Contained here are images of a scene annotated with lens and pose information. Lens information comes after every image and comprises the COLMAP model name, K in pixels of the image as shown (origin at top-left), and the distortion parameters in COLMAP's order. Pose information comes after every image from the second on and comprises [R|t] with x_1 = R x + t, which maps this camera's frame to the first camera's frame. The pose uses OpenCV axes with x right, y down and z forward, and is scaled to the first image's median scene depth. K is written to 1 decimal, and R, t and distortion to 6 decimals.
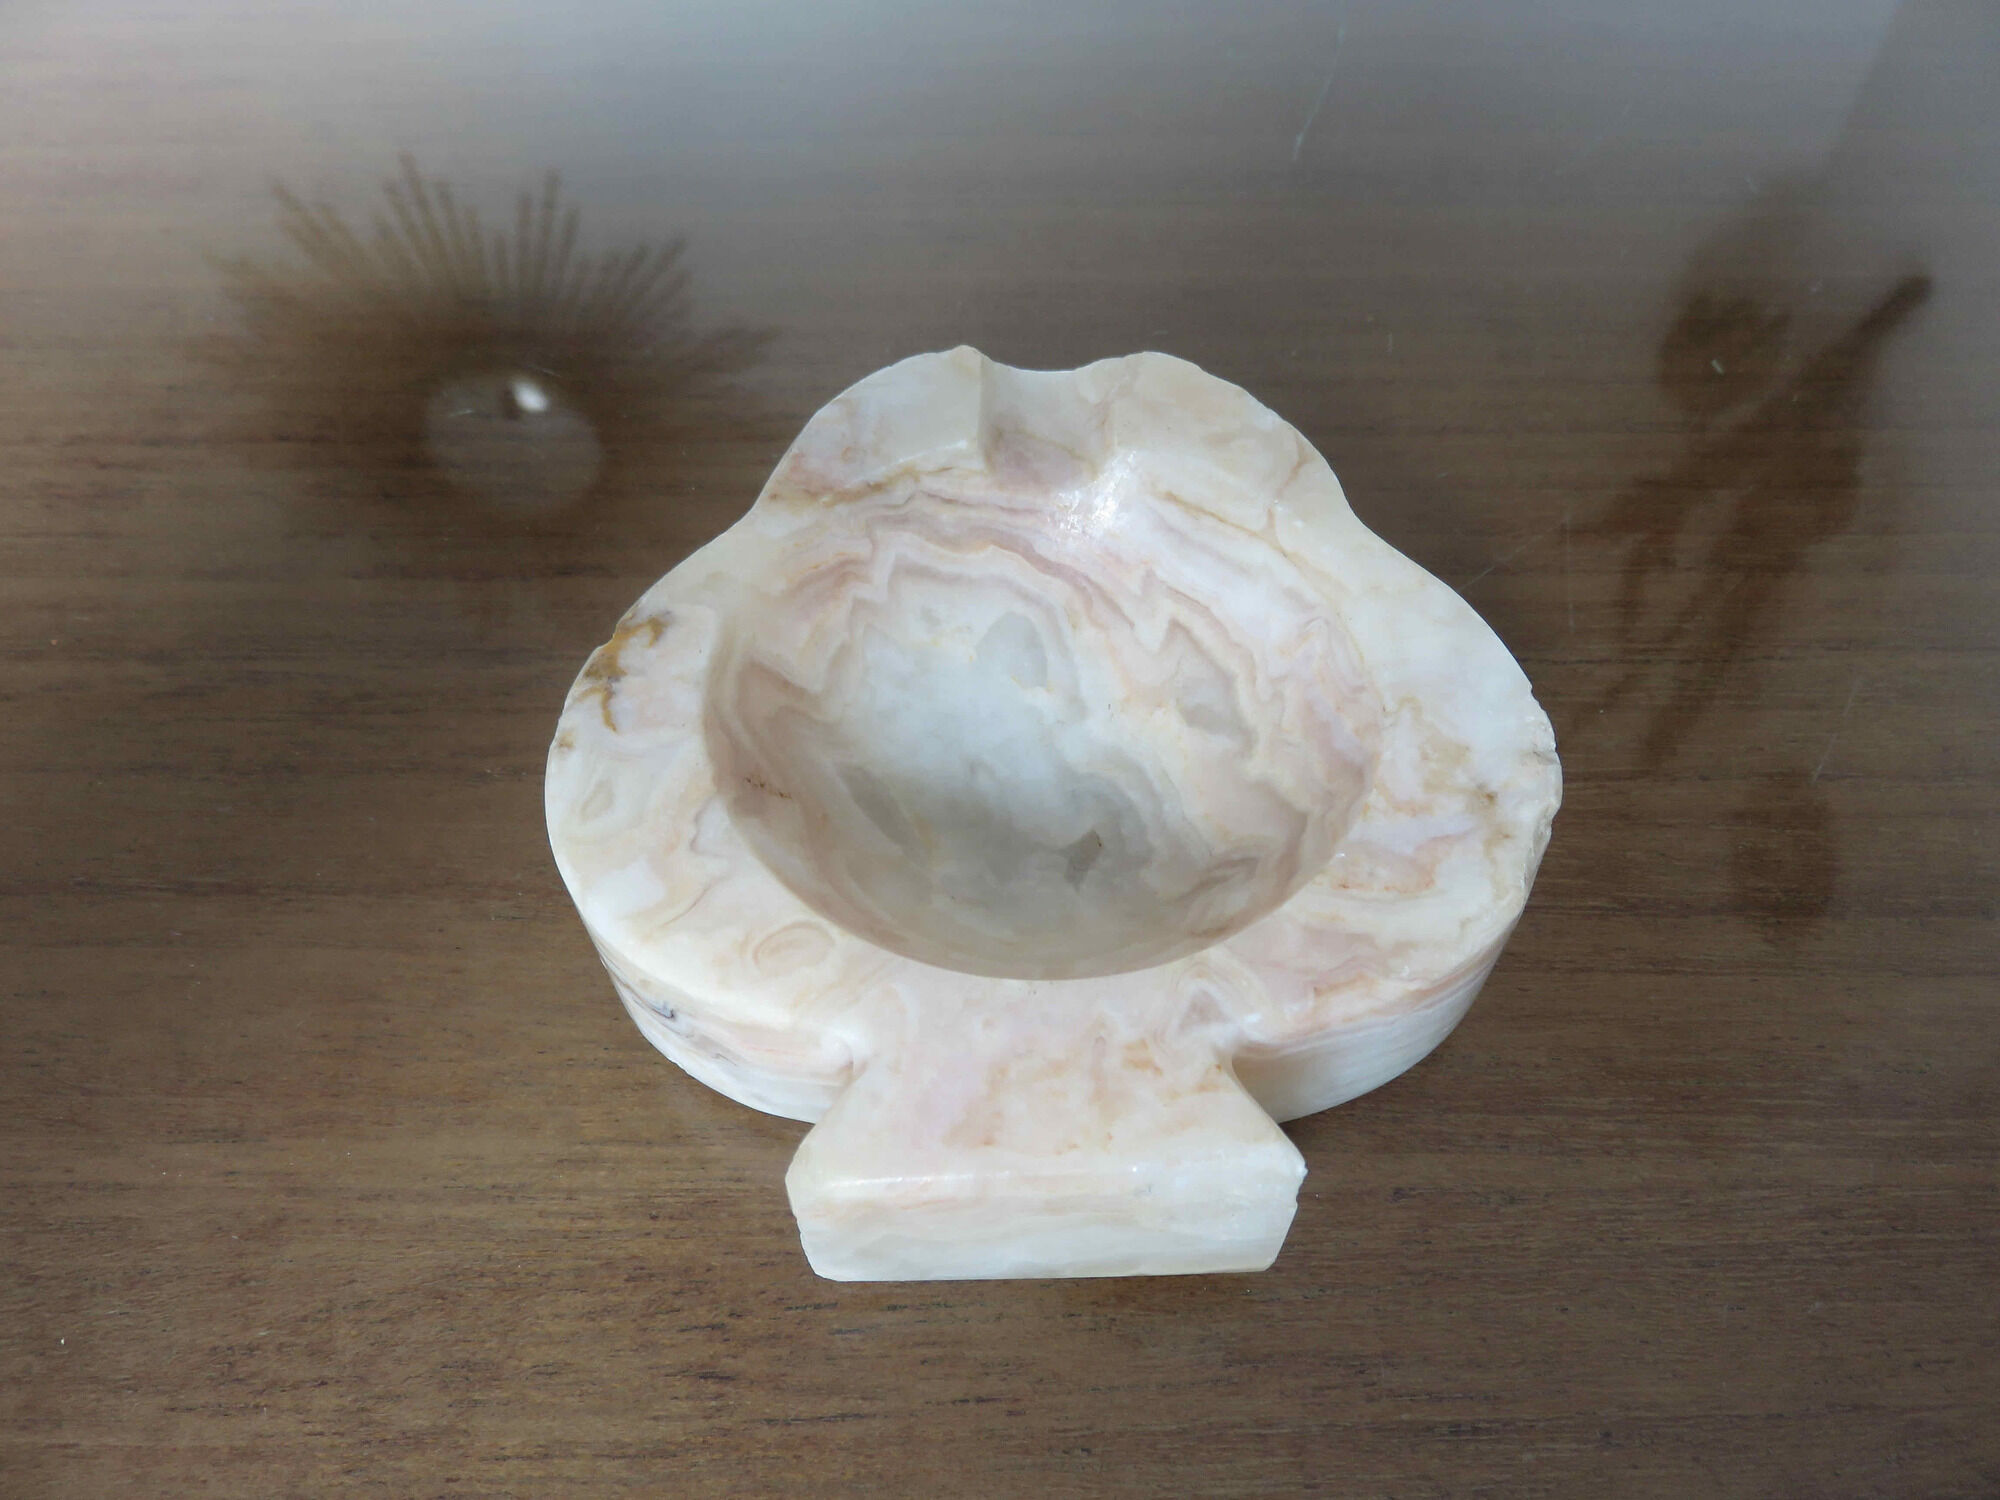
lens RADIAL K [[1573.6, 0, 999.3], [0, 1573.6, 762.3], [0, 0, 1]] dist [0.011705, -0.030809]
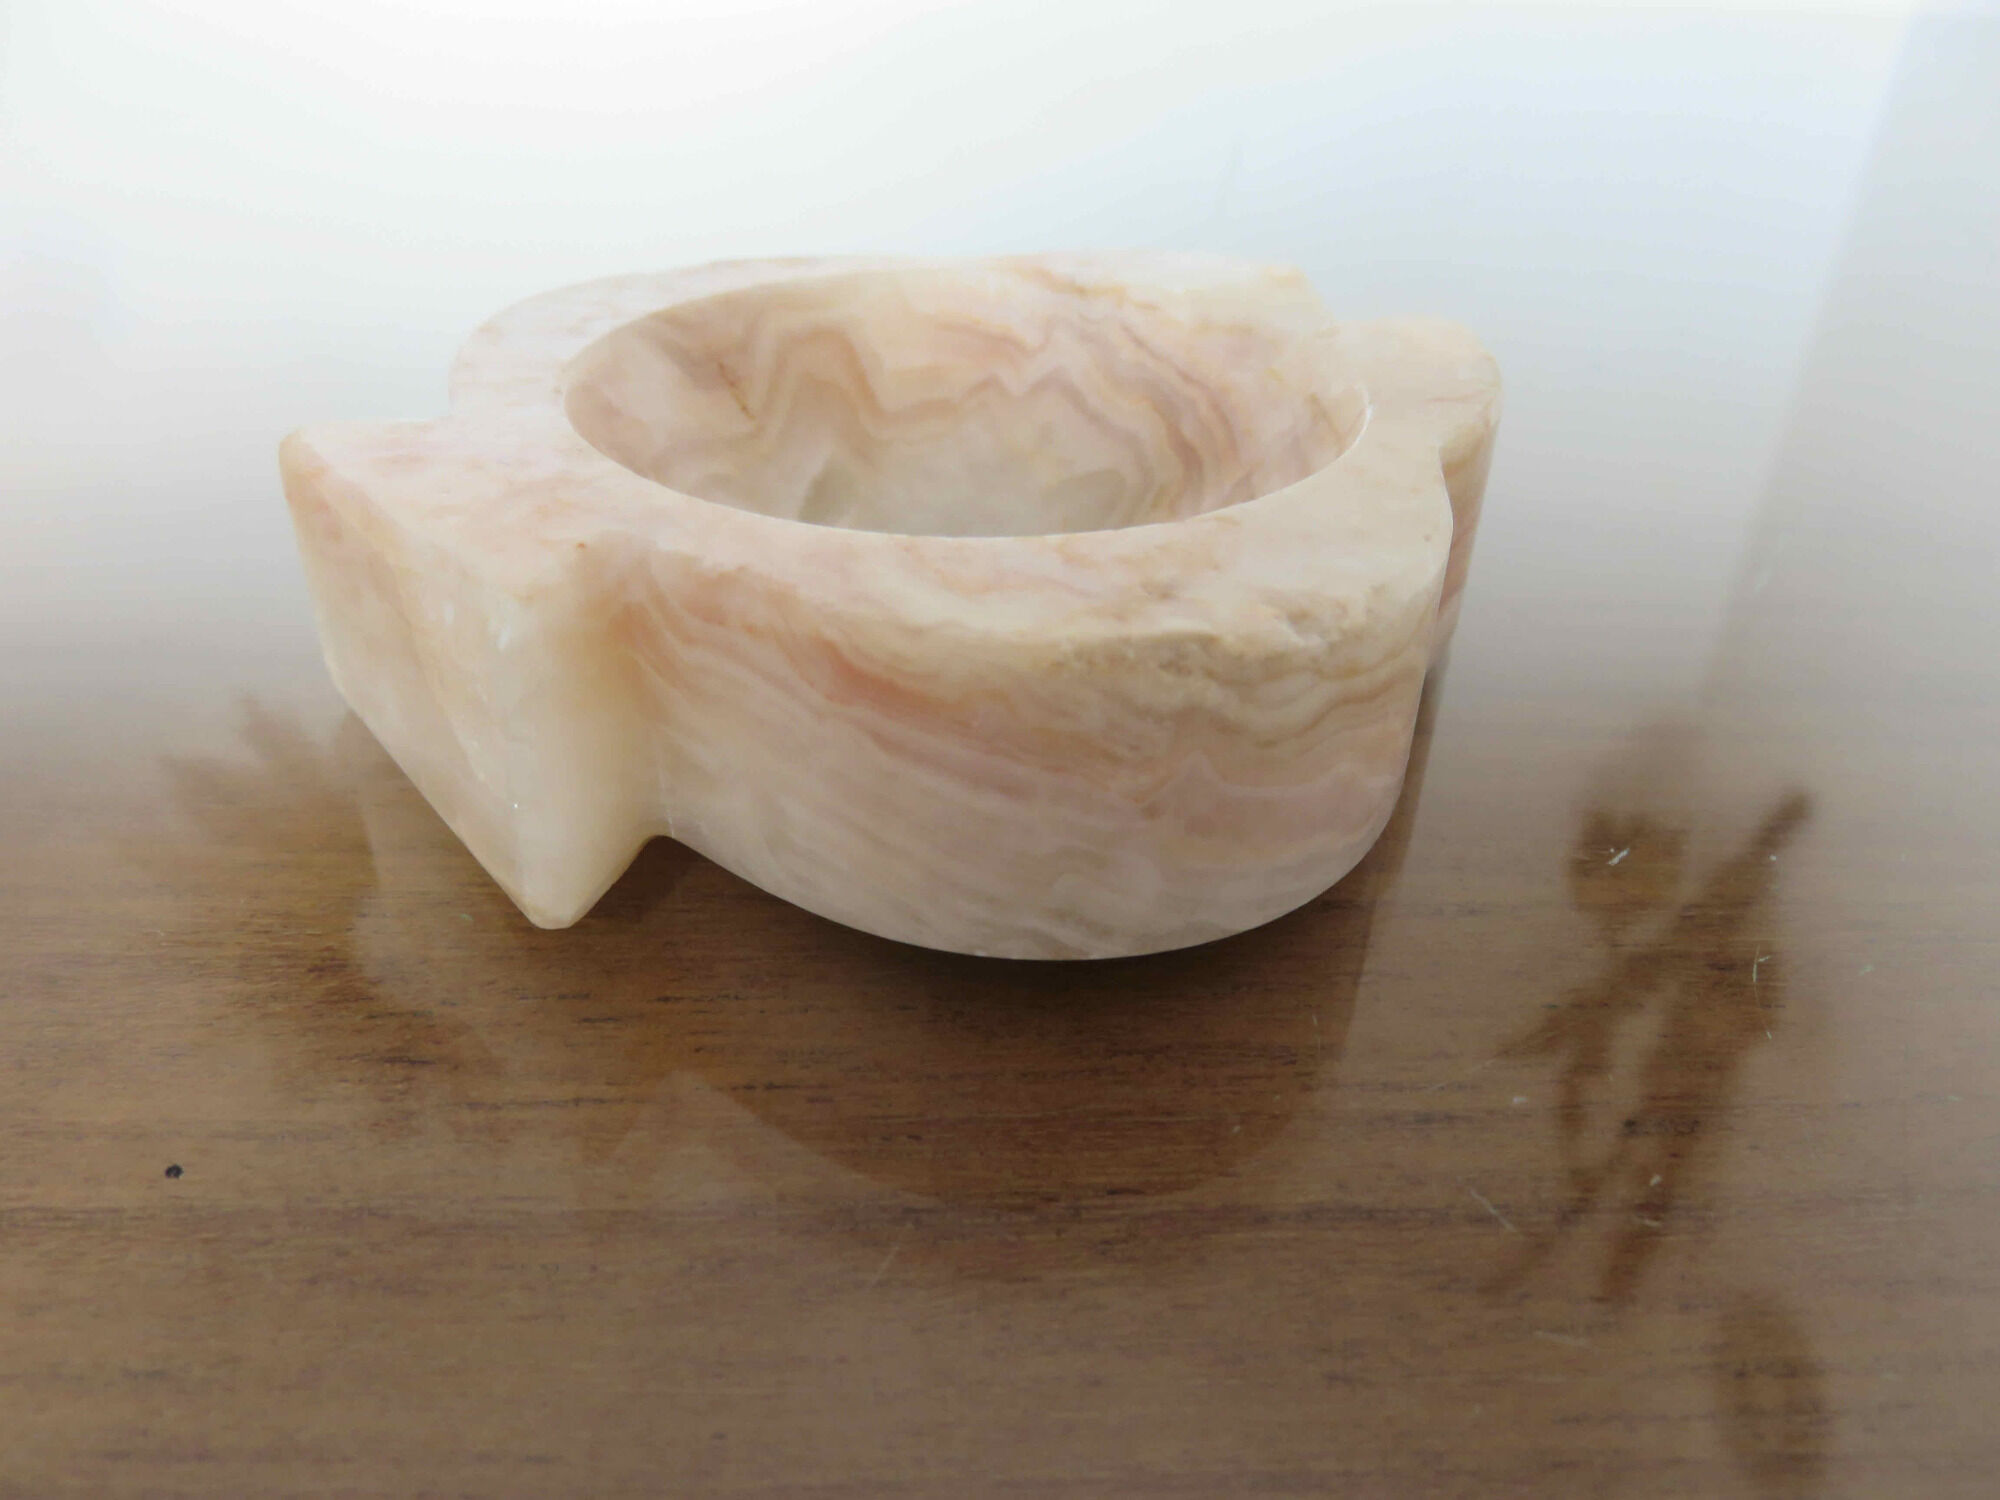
lens RADIAL K [[1573.6, 0, 1002.7], [0, 1573.6, 699.3], [0, 0, 1]] dist [0.011705, -0.030809]
pose [[0.999001, 0.020368, 0.039784, 0.056296], [-0.004047, 0.927689, -0.373332, 0.465388], [-0.044512, 0.372798, 0.926844, 0.235942]]
